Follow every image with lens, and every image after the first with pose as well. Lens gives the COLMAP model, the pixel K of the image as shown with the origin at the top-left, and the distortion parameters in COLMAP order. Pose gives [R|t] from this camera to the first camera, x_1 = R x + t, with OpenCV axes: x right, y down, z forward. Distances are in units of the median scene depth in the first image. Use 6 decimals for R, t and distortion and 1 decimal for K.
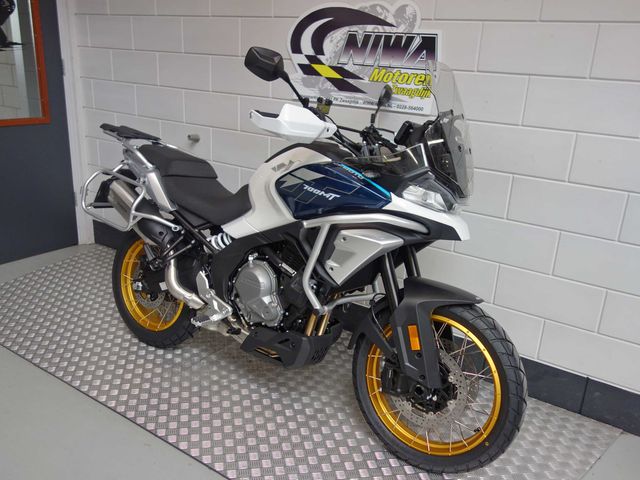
lens RADIAL K [[557.2, 0, 320.3], [0, 557.2, 243.7], [0, 0, 1]] dist [-0.017298, 0.009979]
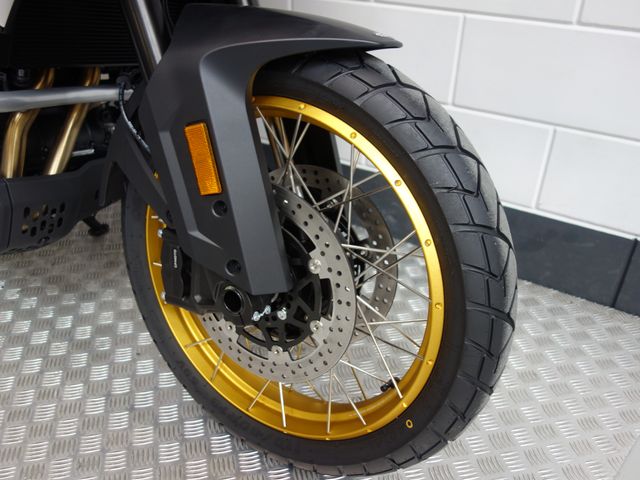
lens RADIAL K [[557.2, 0, 322.4], [0, 557.2, 240.1], [0, 0, 1]] dist [-0.017298, 0.009979]
pose [[0.998558, -0.050697, 0.017667, 0.232325], [0.045401, 0.973045, 0.226104, 0.140617], [-0.028654, -0.224975, 0.973943, 0.633987]]
